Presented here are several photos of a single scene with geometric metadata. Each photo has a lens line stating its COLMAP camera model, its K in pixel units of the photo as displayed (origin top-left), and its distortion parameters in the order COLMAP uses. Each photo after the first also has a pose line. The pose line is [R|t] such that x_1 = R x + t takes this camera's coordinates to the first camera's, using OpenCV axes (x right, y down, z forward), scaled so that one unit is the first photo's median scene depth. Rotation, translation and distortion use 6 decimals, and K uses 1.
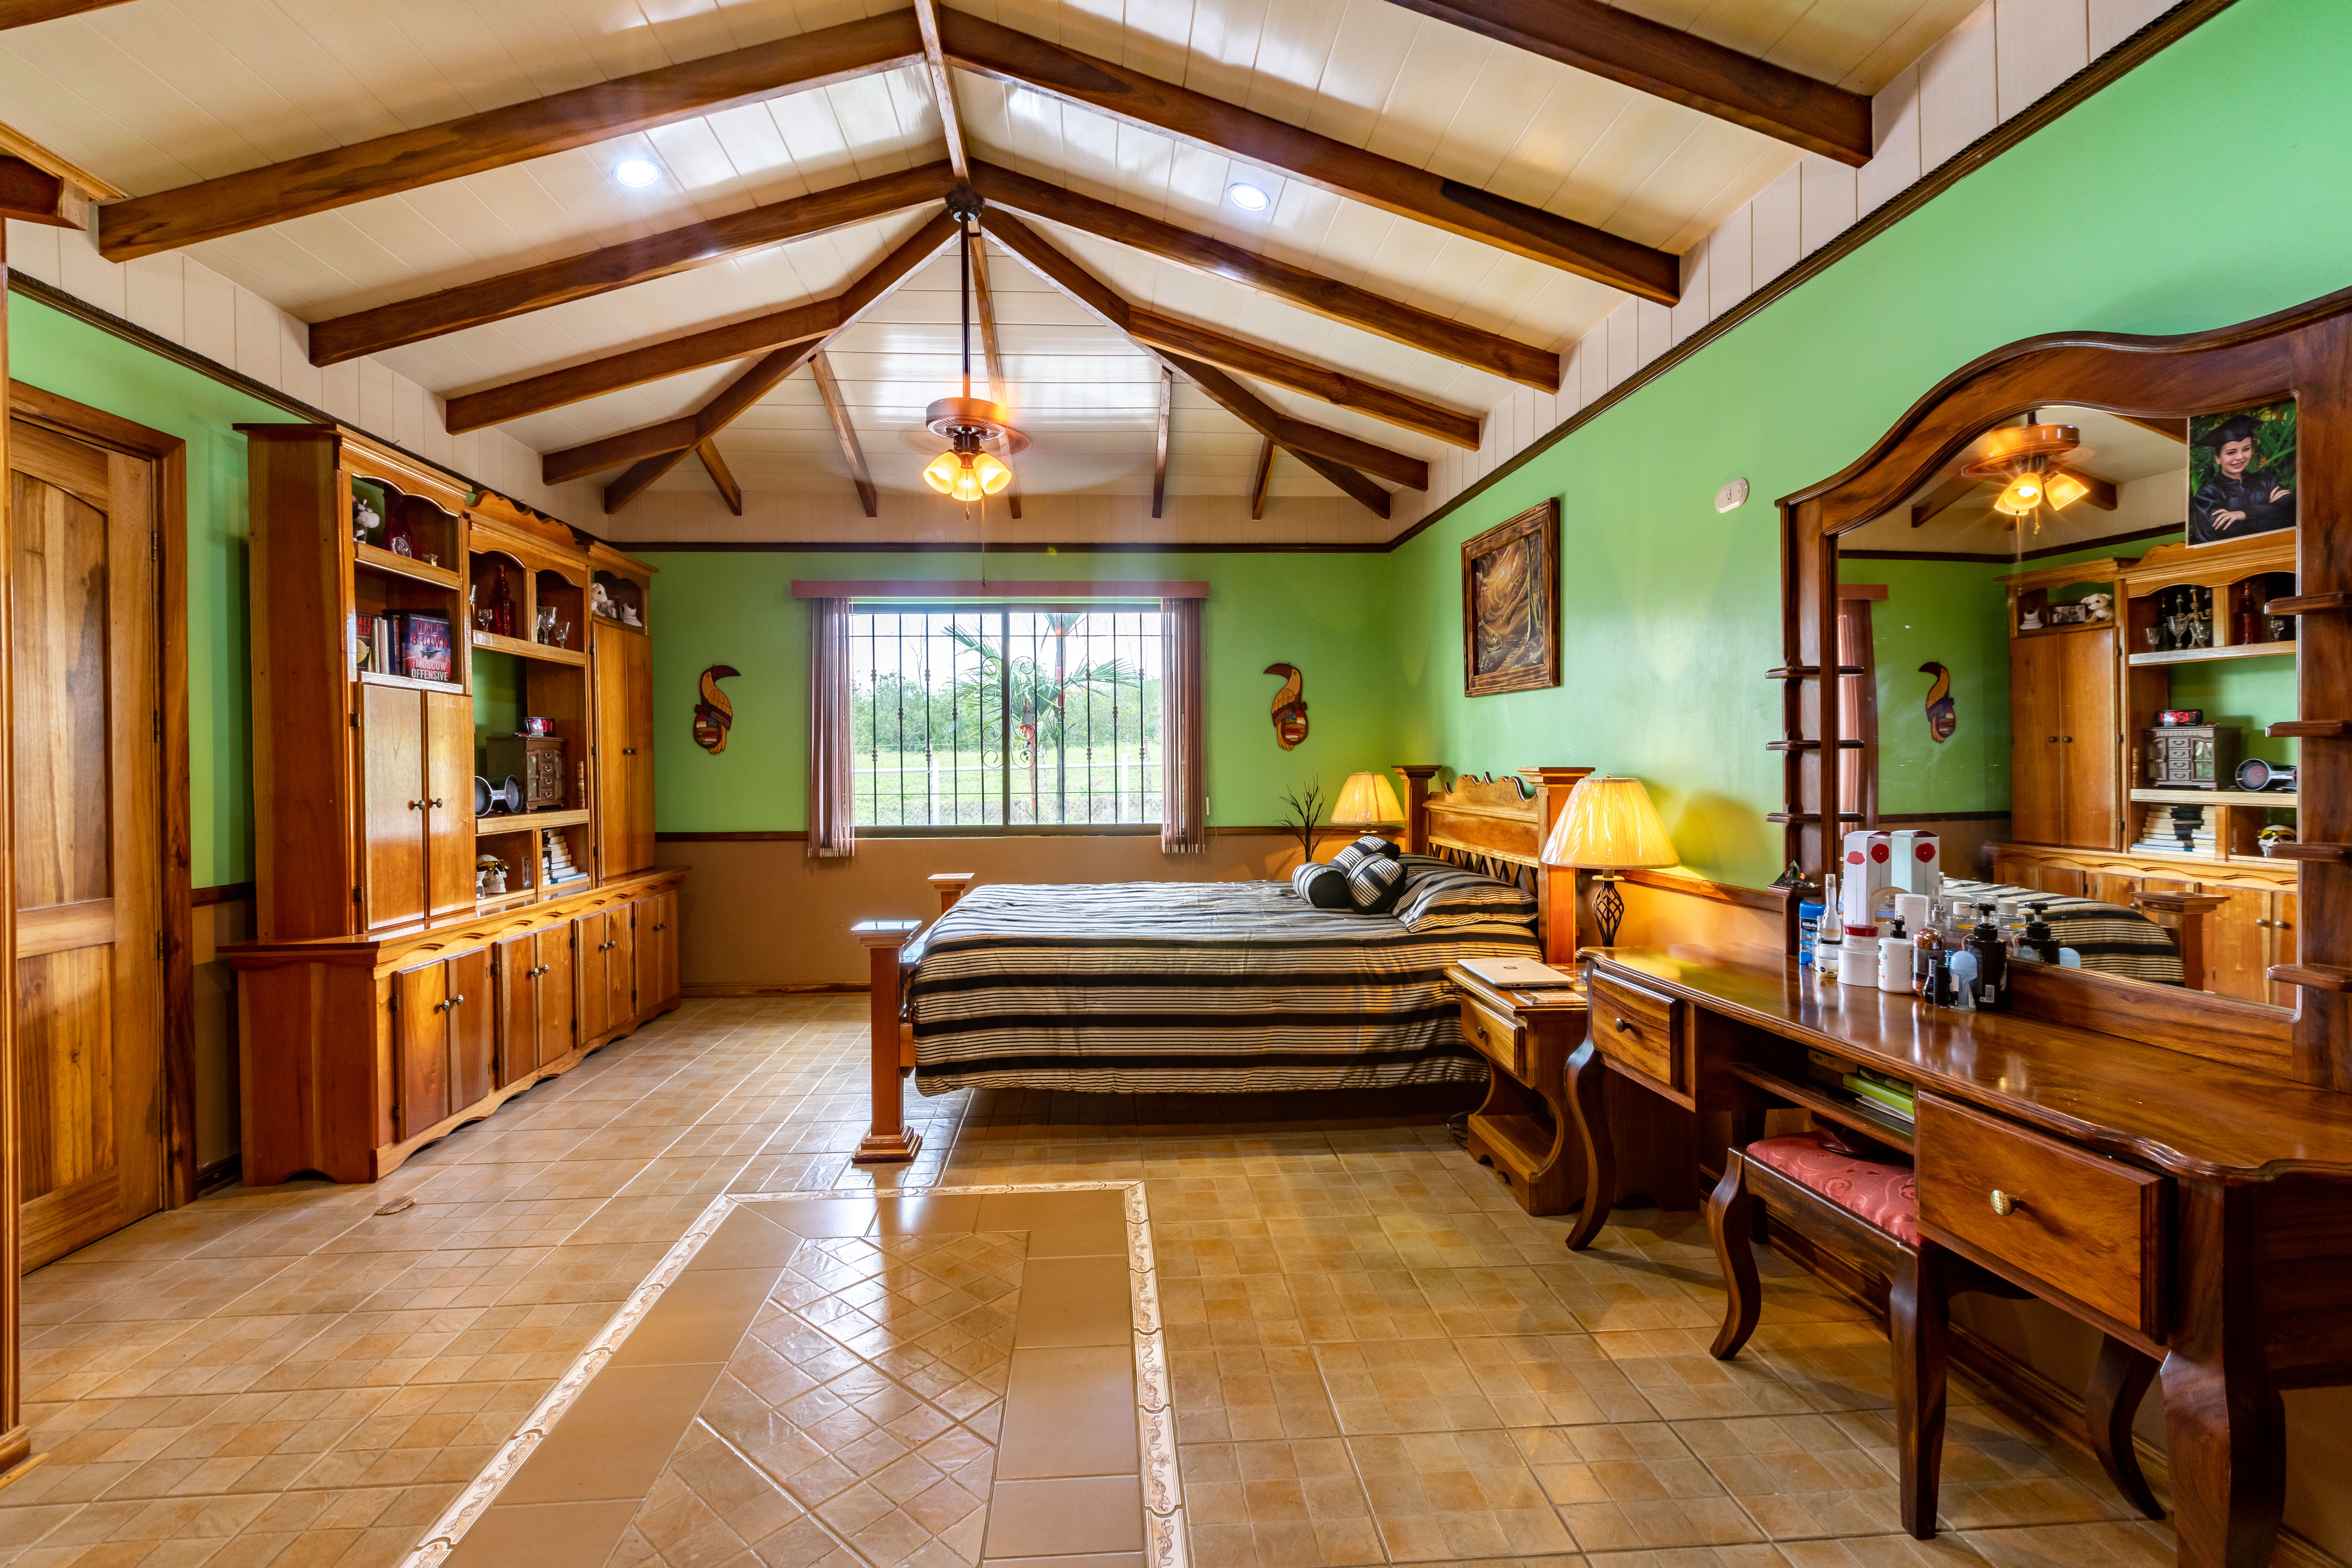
lens RADIAL K [[1046.6, 0, 1169.2], [0, 1046.6, 774.7], [0, 0, 1]] dist [-0.000970, -0.000233]
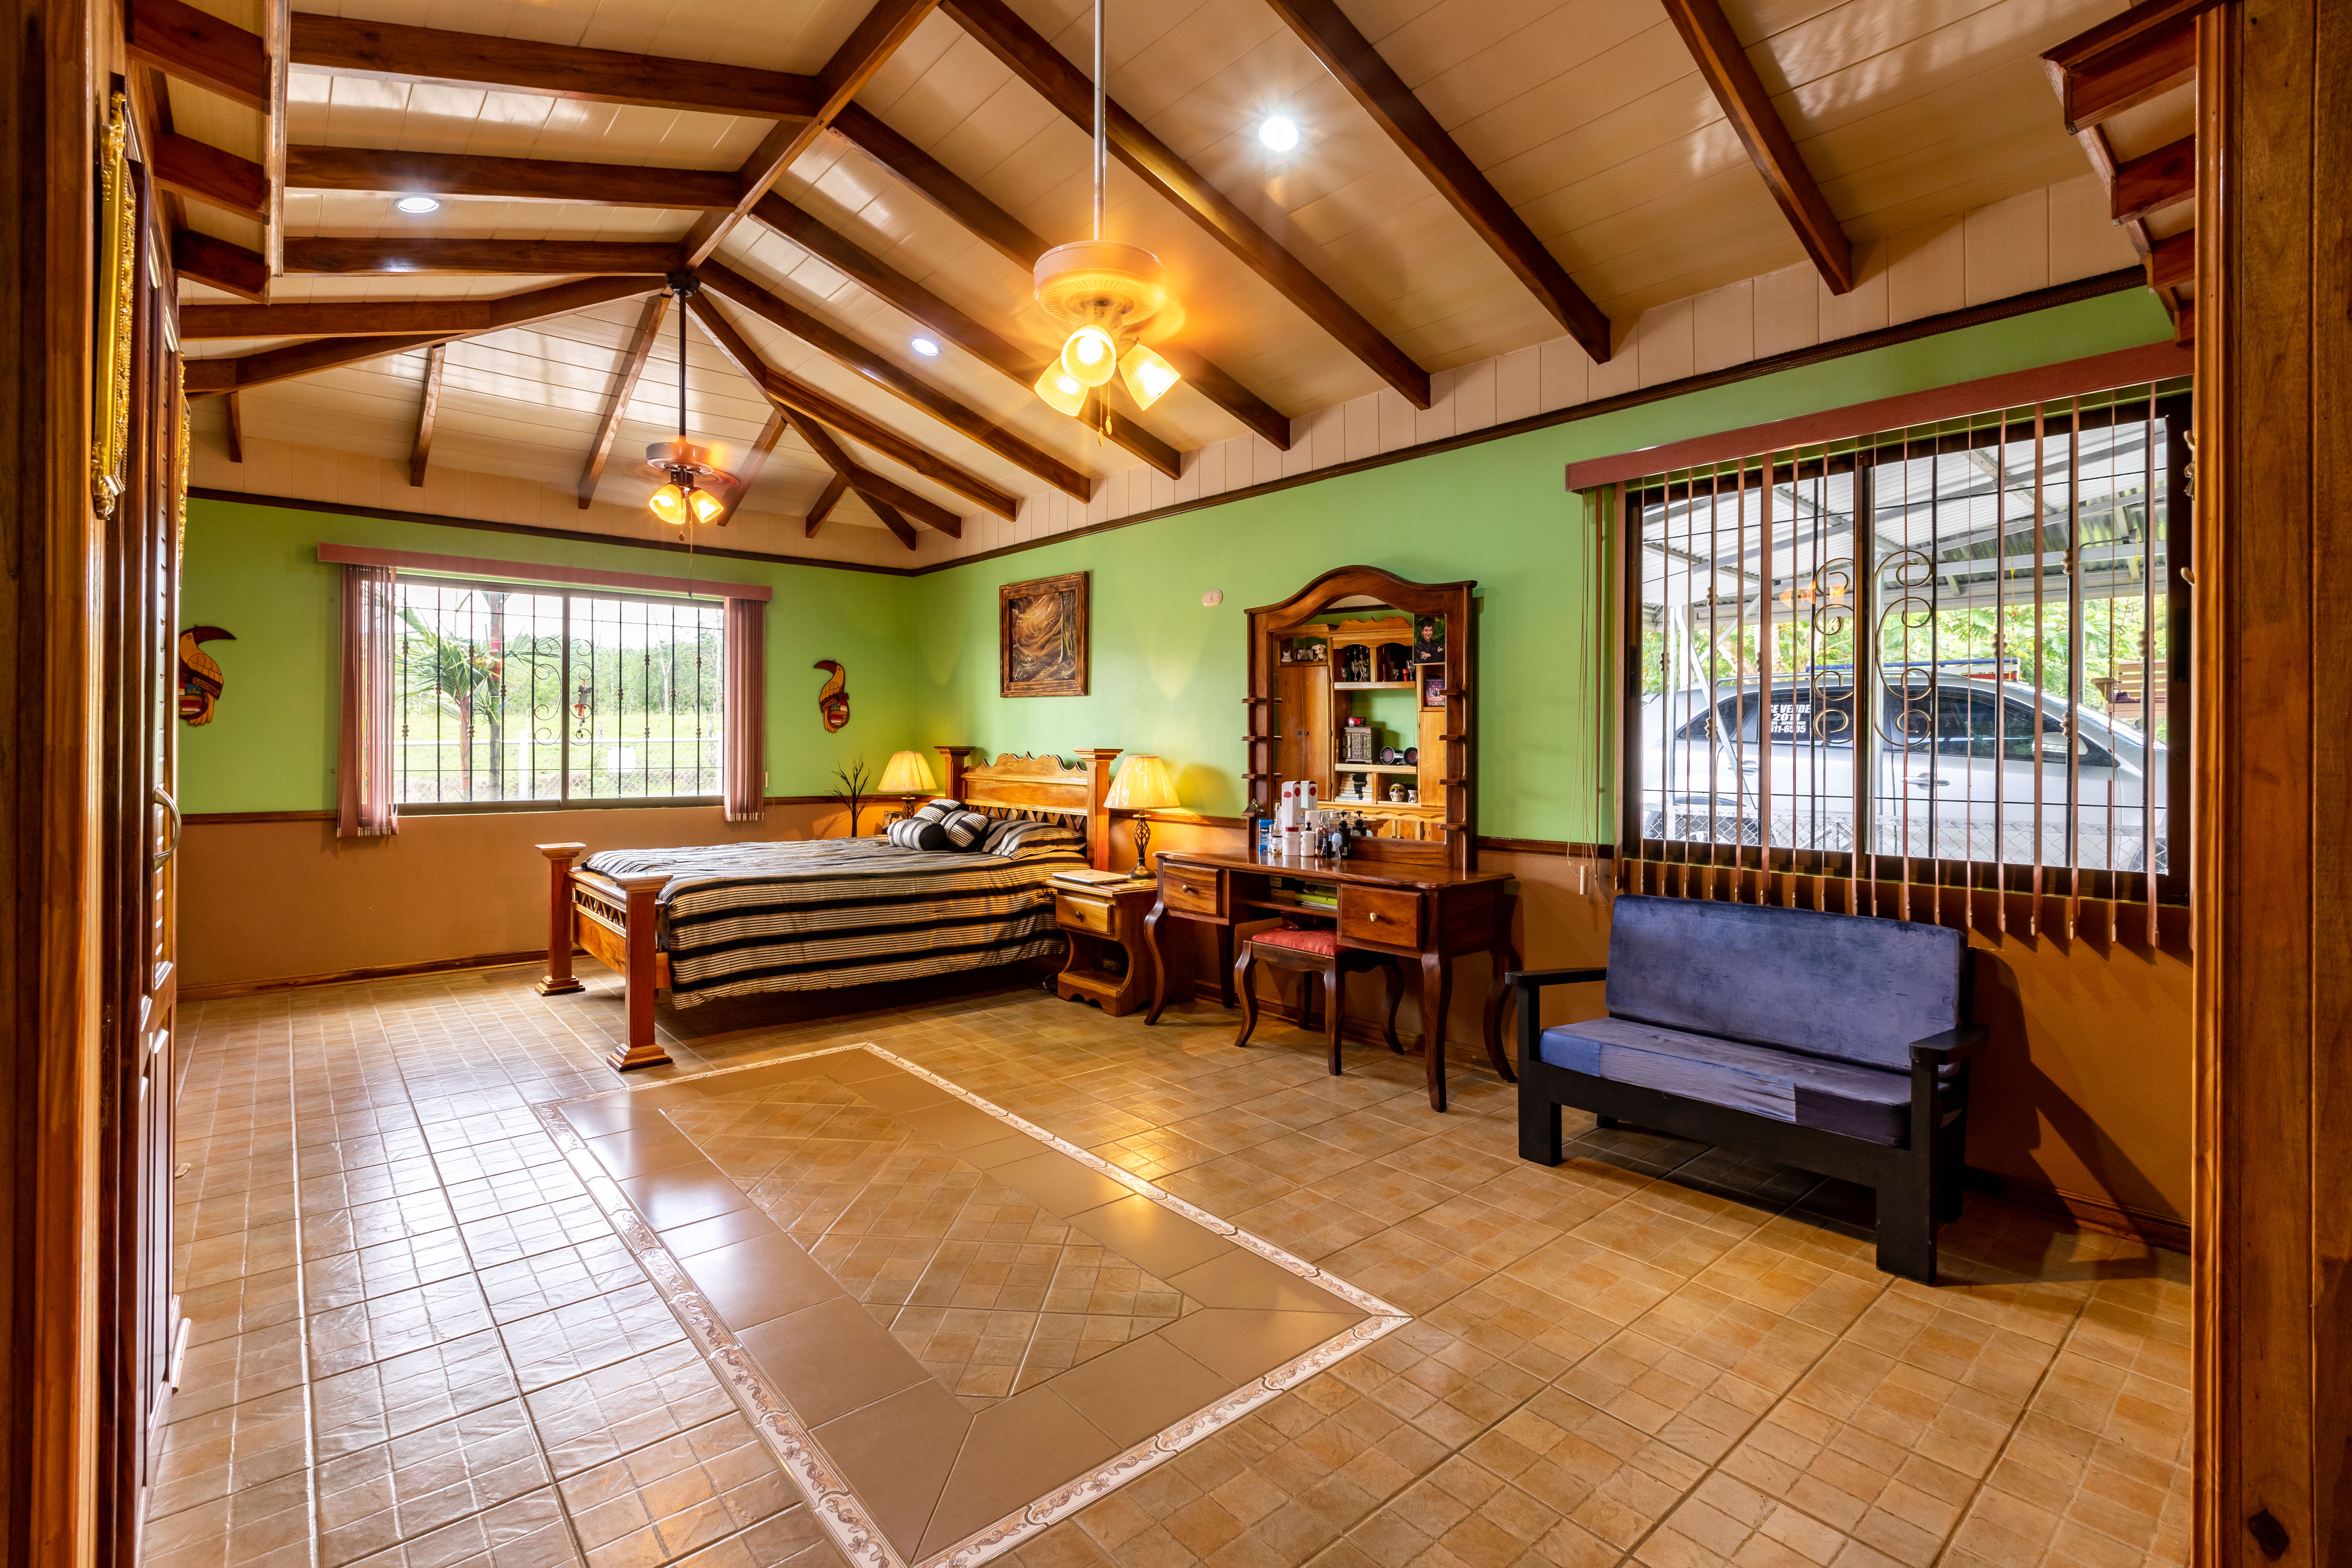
lens RADIAL K [[1051.3, 0, 1172.4], [0, 1051.3, 739.9], [0, 0, 1]] dist [-0.000503, 0.000099]
pose [[0.805579, 0.012298, 0.592360, -0.461215], [-0.004167, 0.999877, -0.015092, 0.002980], [-0.592473, 0.009689, 0.805532, -0.324303]]
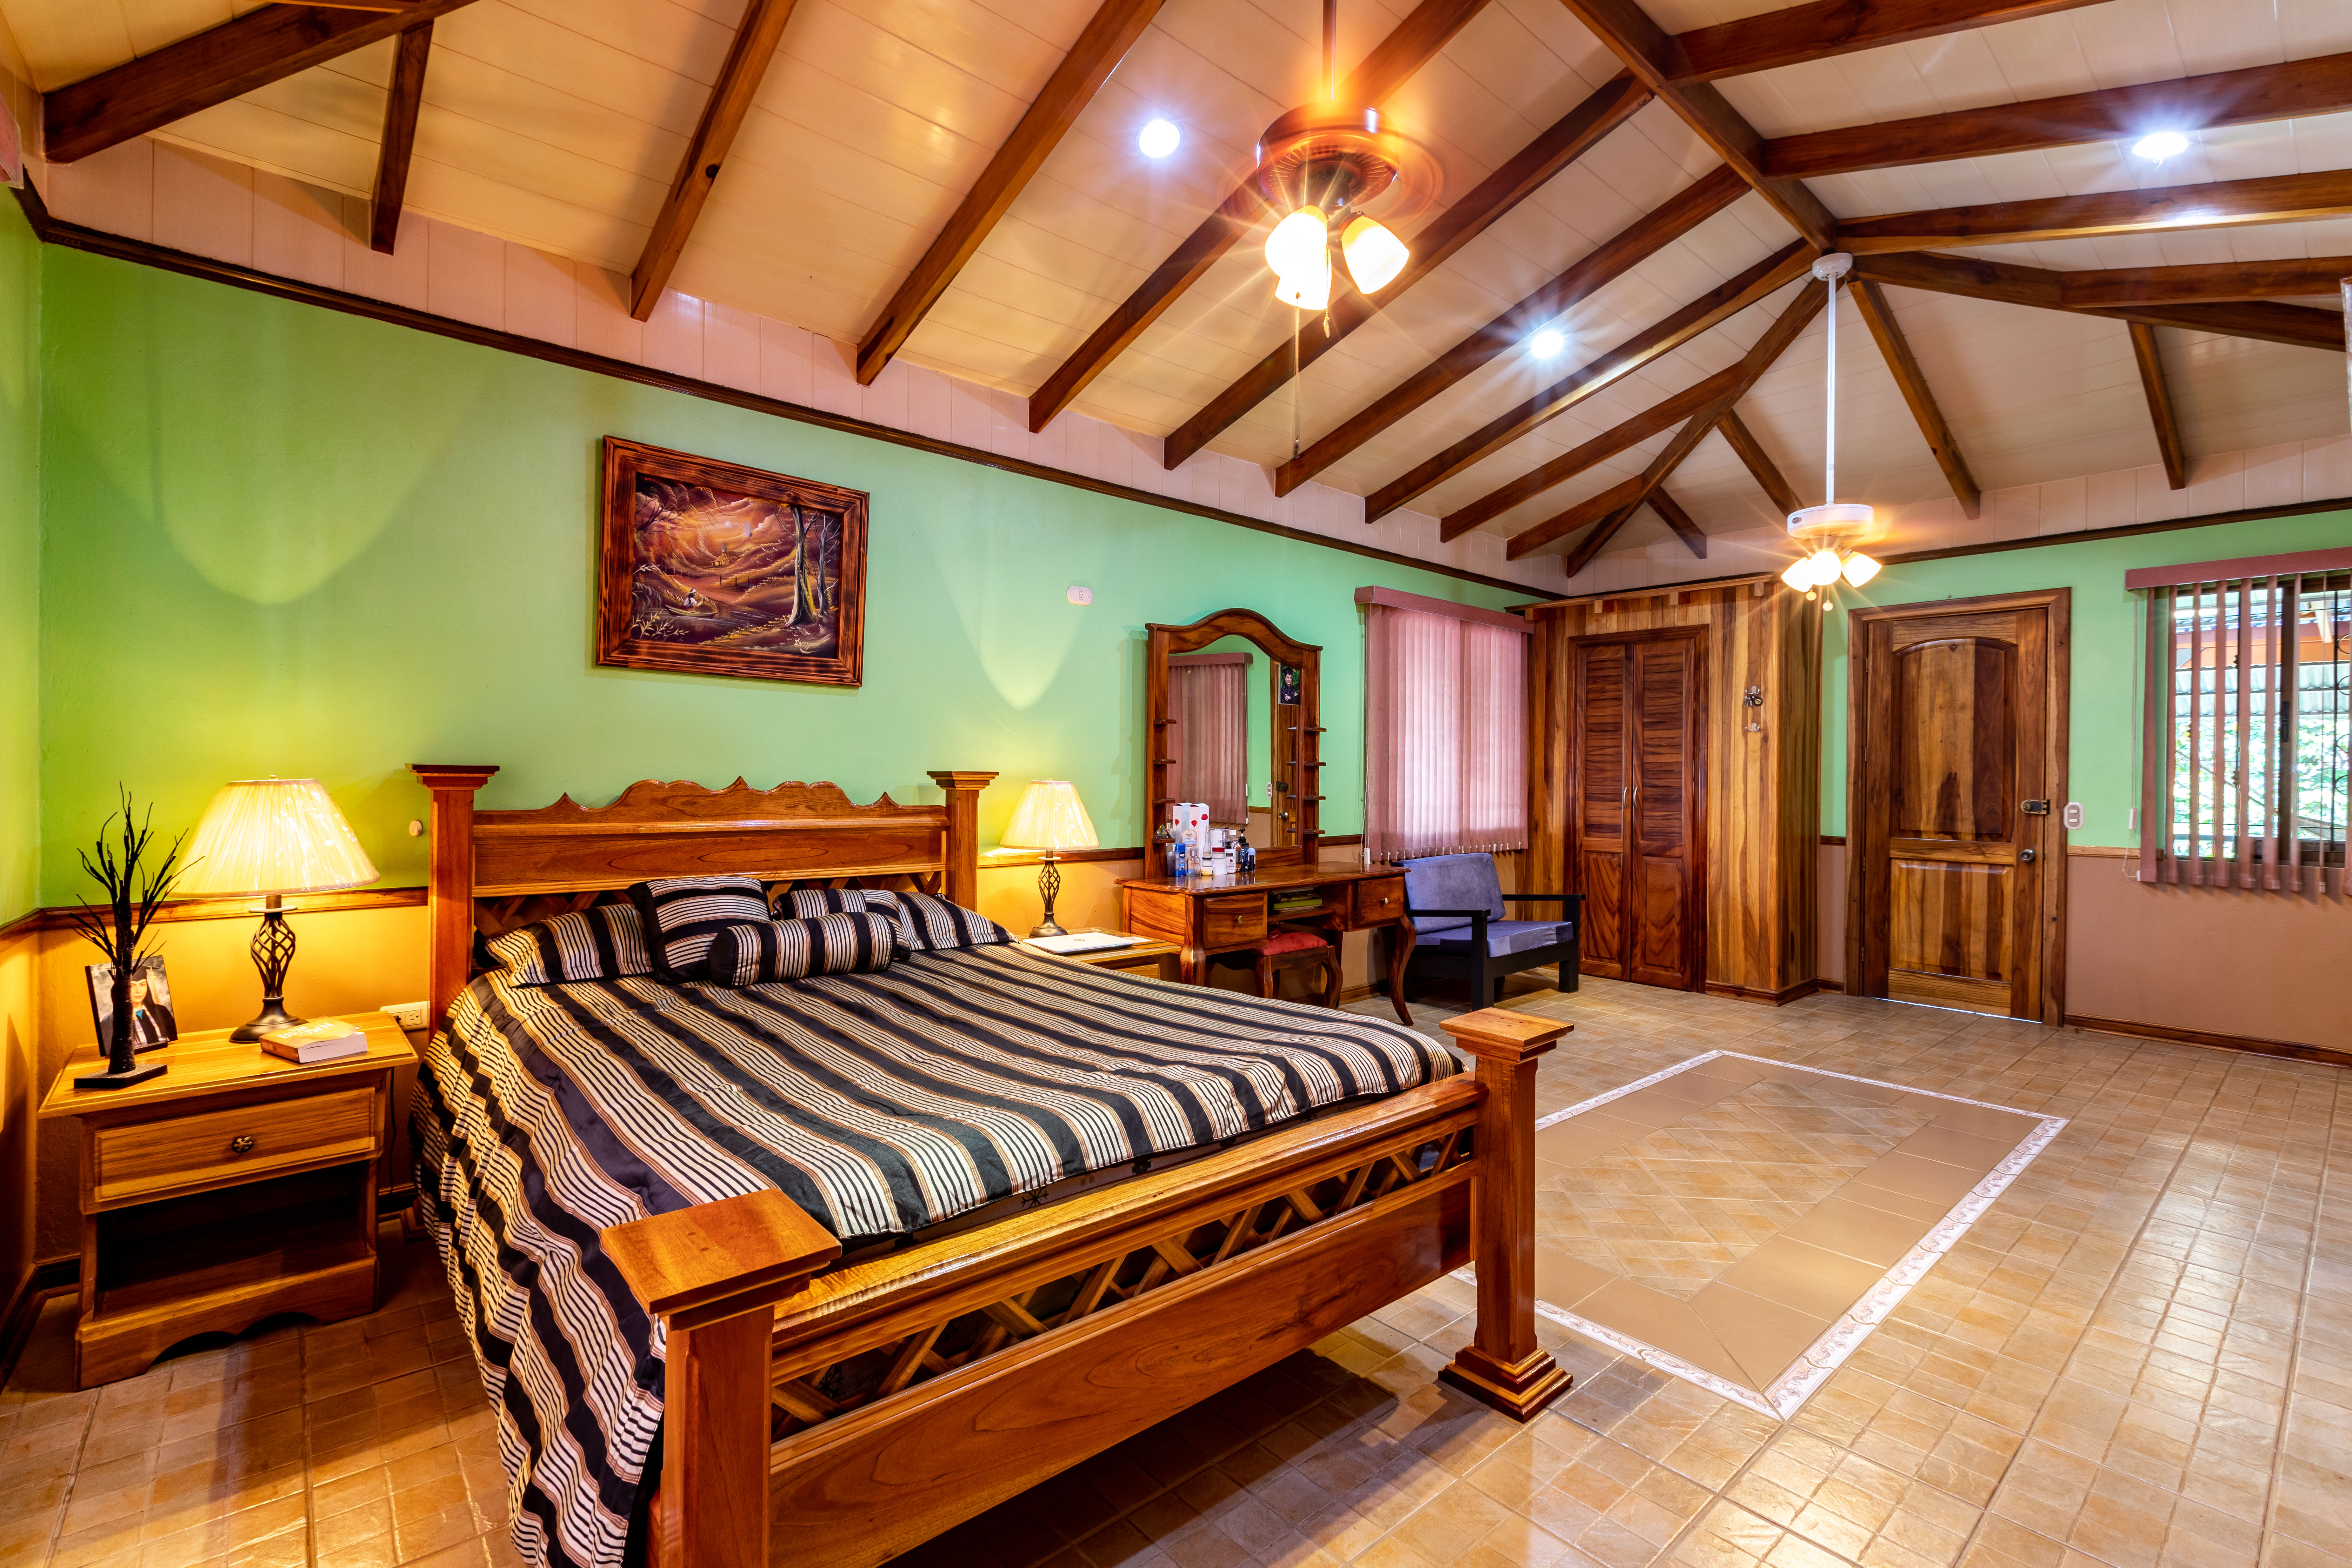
lens RADIAL K [[1044.9, 0, 1157.2], [0, 1044.9, 773.8], [0, 0, 1]] dist [0.000575, 0.000090]
pose [[-0.587932, -0.003525, 0.808903, -0.610437], [0.000056, 0.999990, 0.004399, -0.009353], [-0.808911, 0.002632, -0.587926, 1.431498]]
